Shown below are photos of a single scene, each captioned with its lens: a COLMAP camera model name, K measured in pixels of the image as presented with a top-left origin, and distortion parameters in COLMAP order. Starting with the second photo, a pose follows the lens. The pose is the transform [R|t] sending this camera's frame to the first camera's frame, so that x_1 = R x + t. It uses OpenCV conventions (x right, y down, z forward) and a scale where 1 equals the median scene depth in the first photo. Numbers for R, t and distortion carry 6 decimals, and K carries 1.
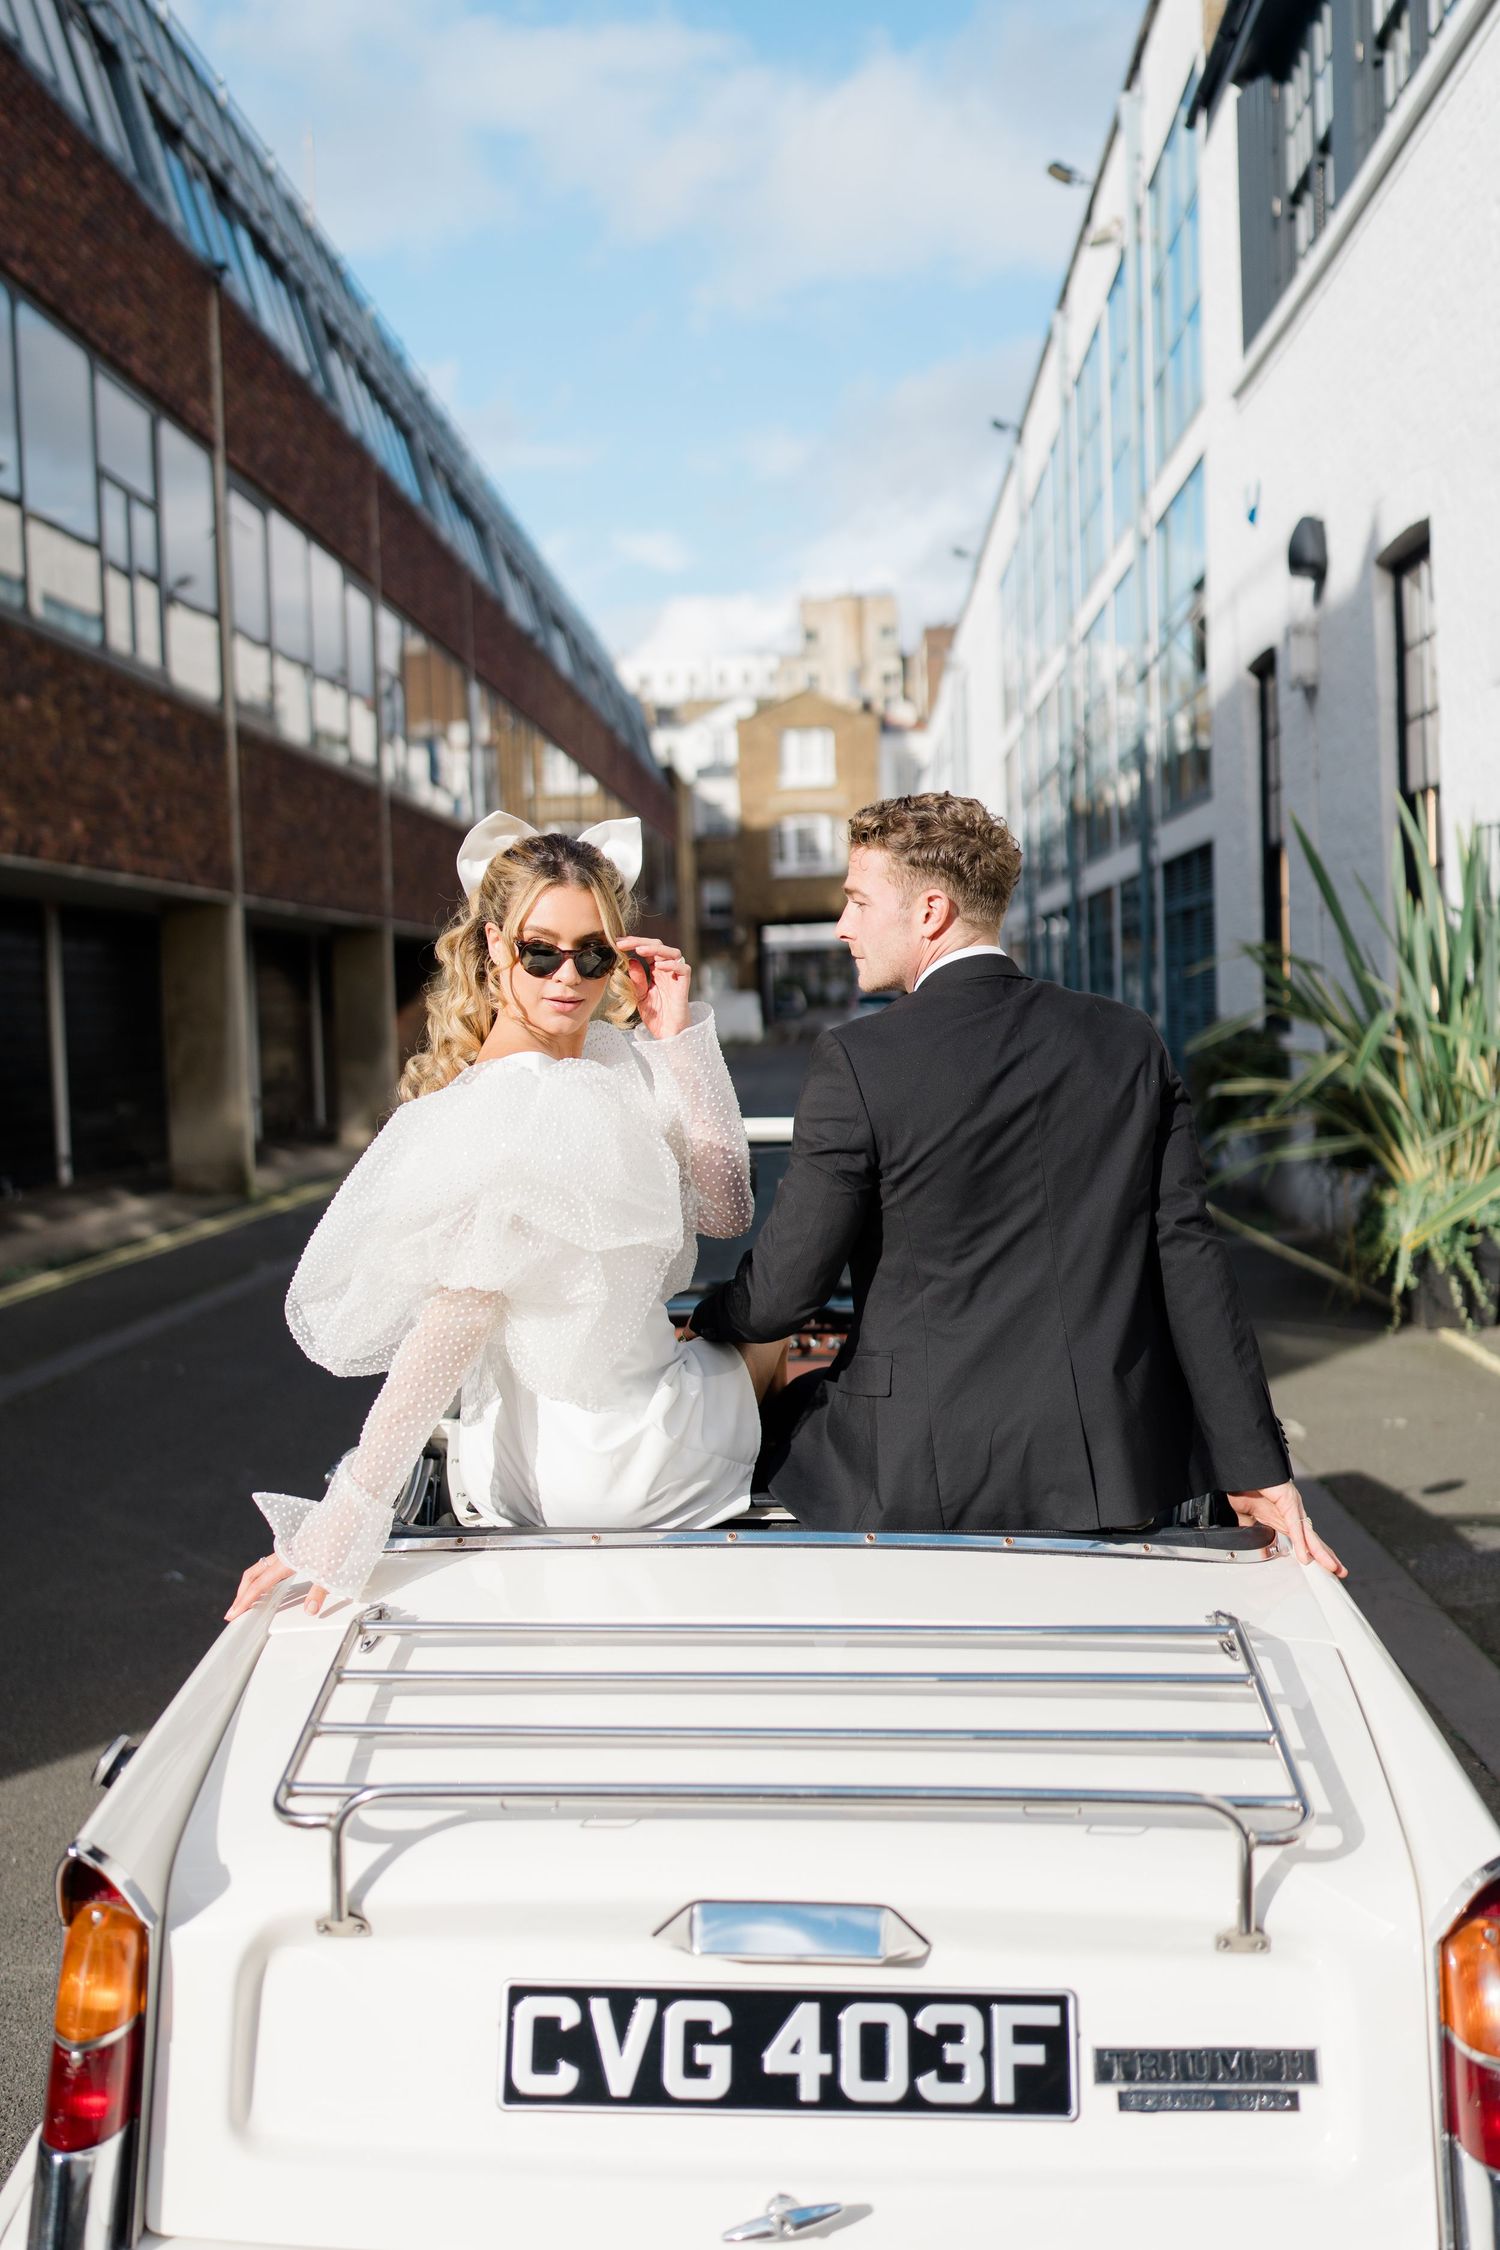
lens RADIAL K [[2221.0, 0, 750.0], [0, 2221.0, 1125.0], [0, 0, 1]] dist [0.000599, -0.001332]
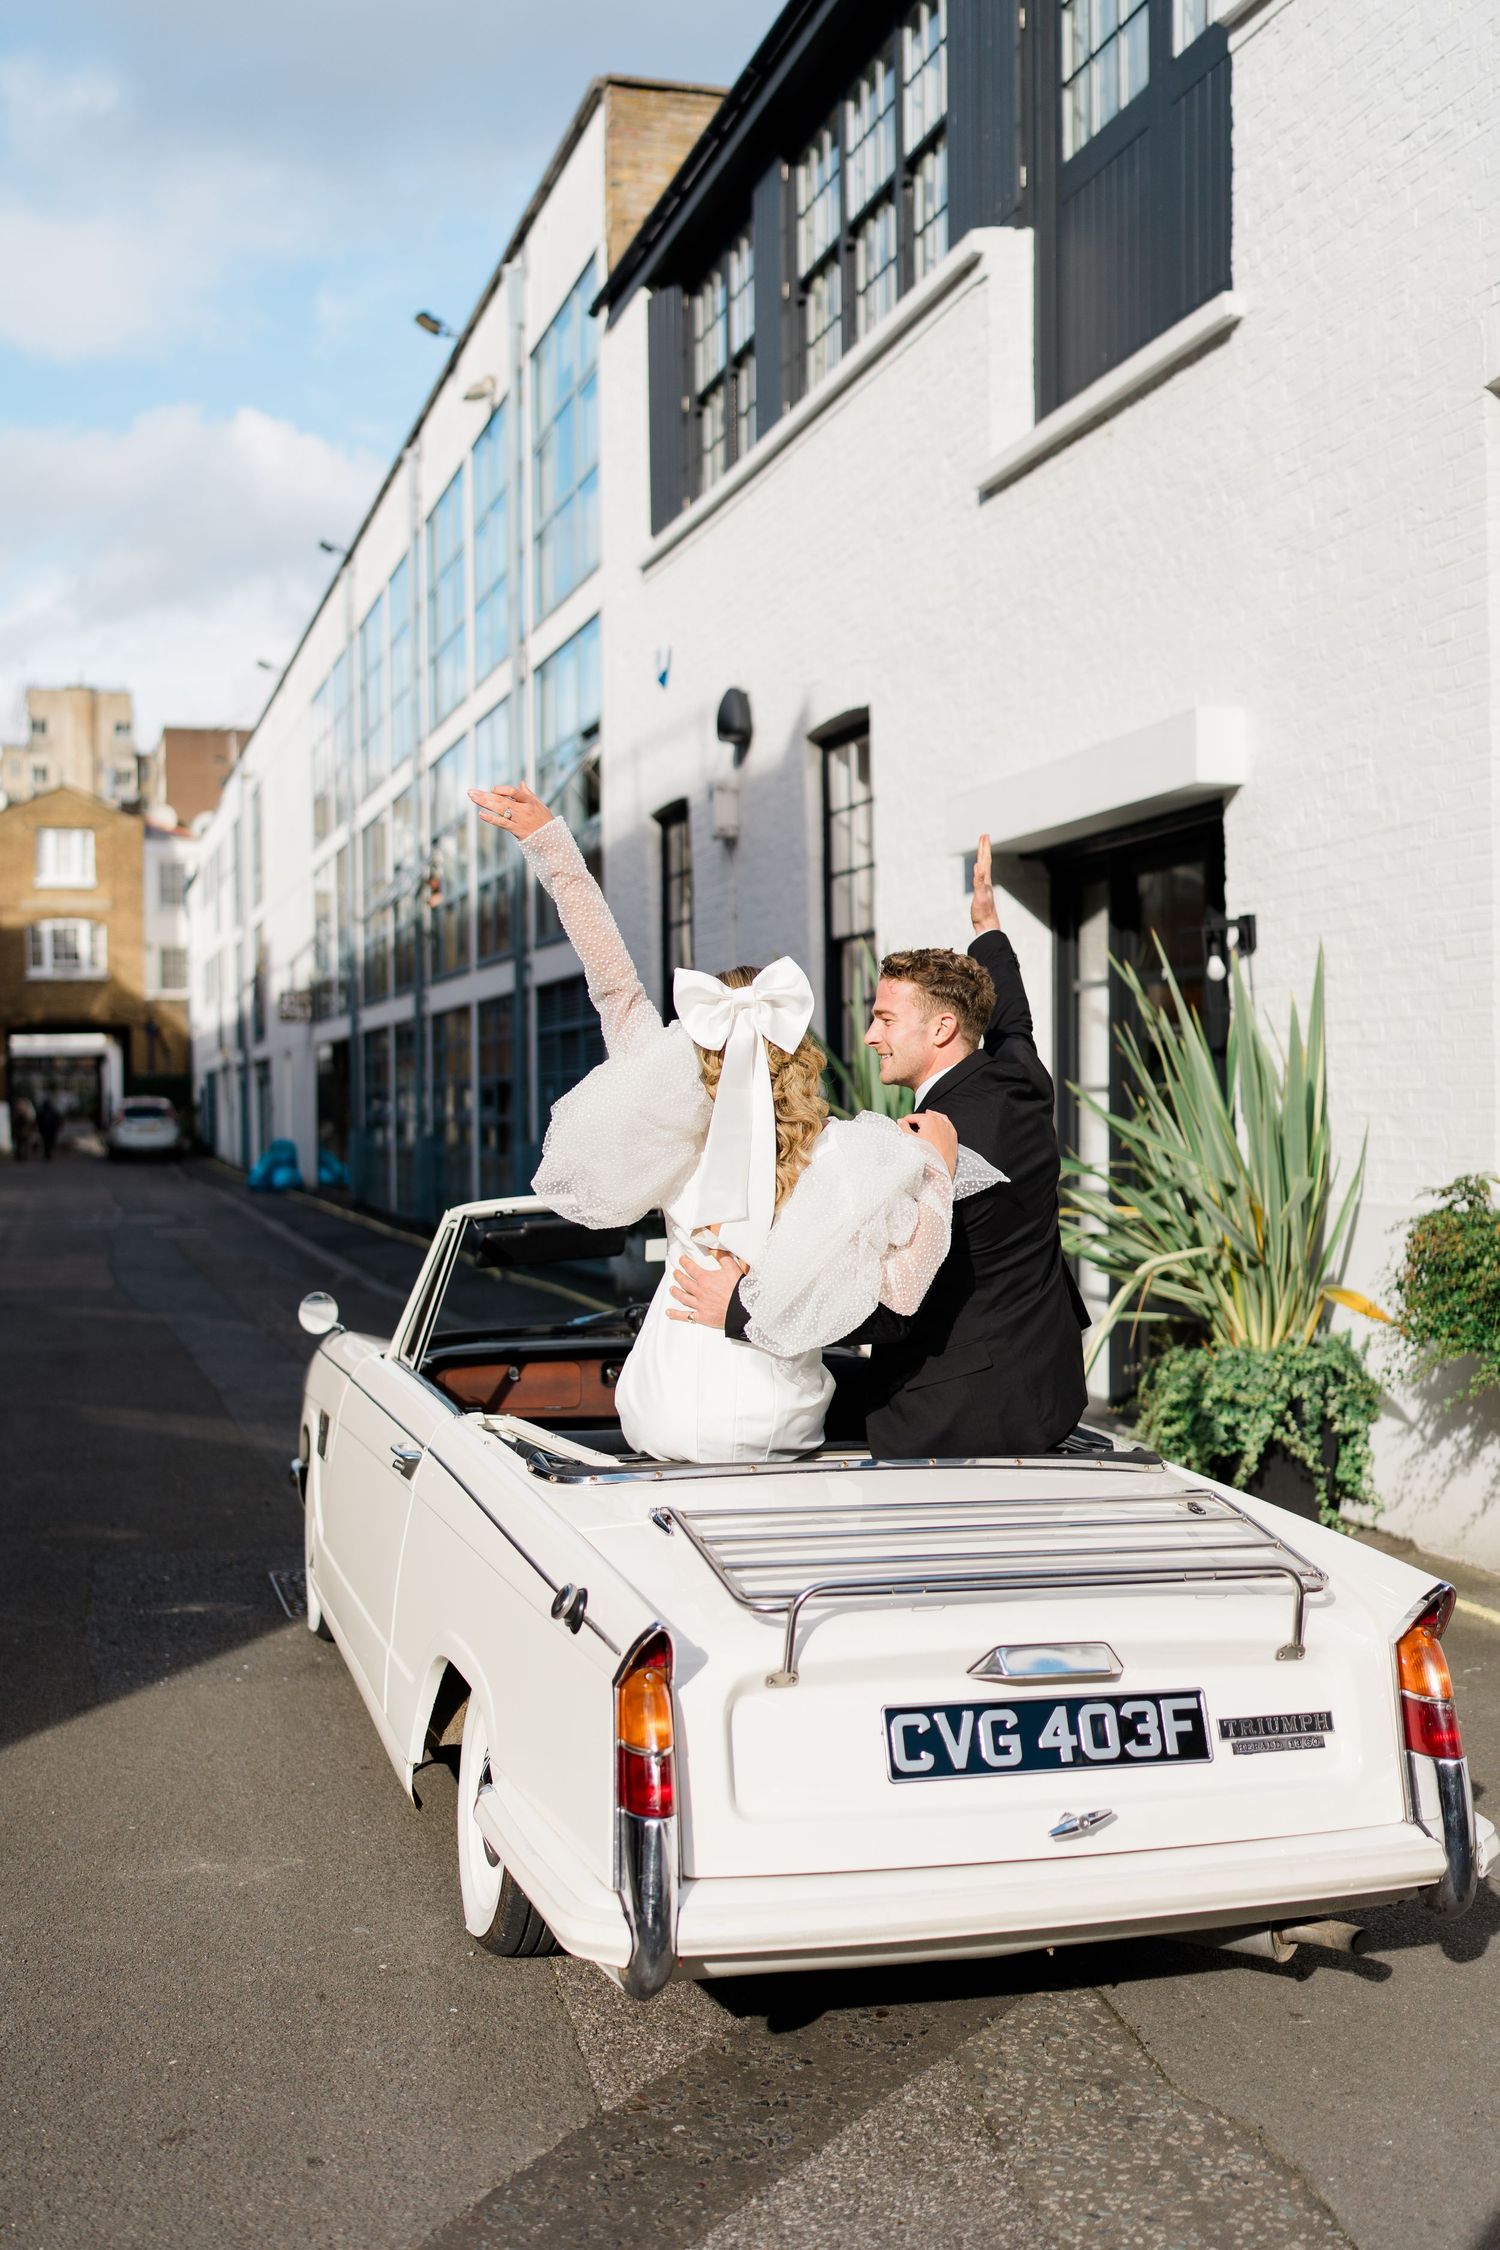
lens RADIAL K [[2249.6, 0, 743.4], [0, 2249.6, 1185.2], [0, 0, 1]] dist [0.009199, 0.028292]
pose [[0.946033, 0.009829, 0.323922, -0.501289], [-0.001293, 0.999646, -0.026558, 0.038260], [-0.324068, 0.024706, 0.945711, -0.343071]]
